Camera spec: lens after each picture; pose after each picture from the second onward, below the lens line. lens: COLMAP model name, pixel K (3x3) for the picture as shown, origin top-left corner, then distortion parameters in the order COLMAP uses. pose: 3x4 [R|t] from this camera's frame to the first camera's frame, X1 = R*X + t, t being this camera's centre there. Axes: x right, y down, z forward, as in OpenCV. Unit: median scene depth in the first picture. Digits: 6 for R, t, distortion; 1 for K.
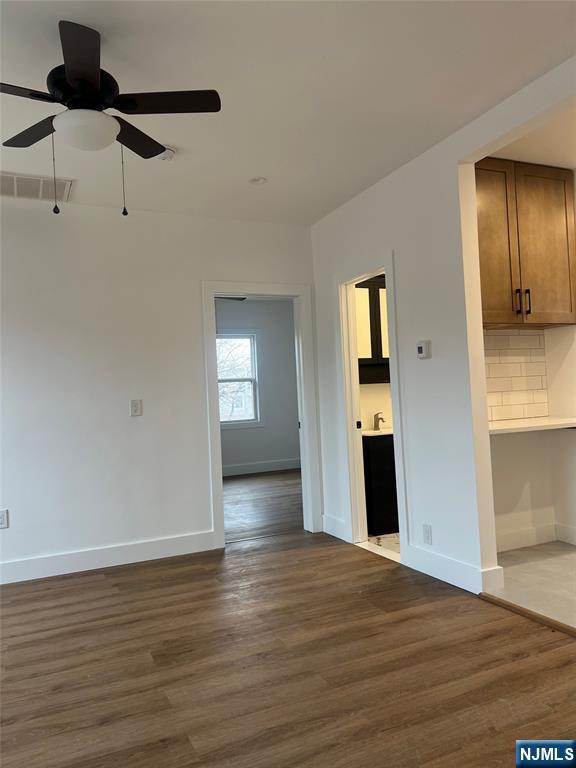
lens RADIAL K [[582.5, 0, 283.3], [0, 582.5, 382.3], [0, 0, 1]] dist [0.064685, -0.065666]
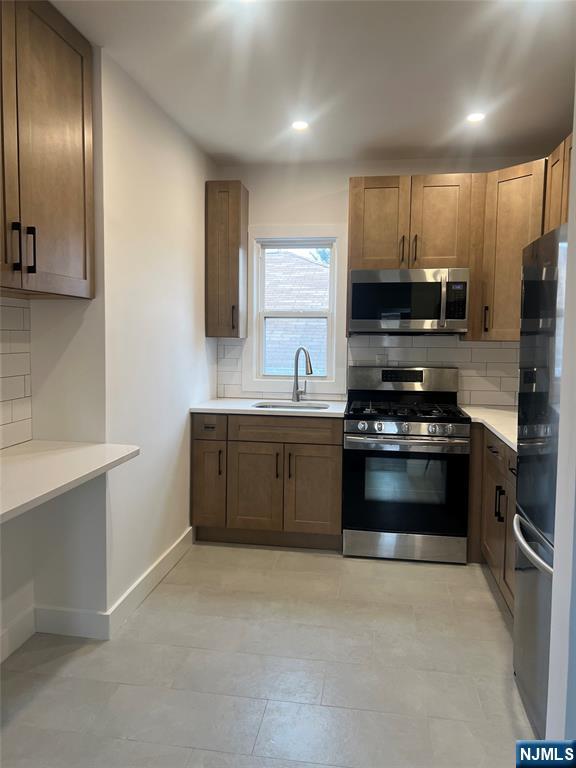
lens RADIAL K [[582.5, 0, 290.3], [0, 582.5, 383.7], [0, 0, 1]] dist [0.064685, -0.065666]
pose [[0.556534, -0.007035, 0.830795, 0.101944], [-0.057969, 0.997198, 0.047277, -0.056615], [-0.828800, -0.074472, 0.554567, 0.516378]]
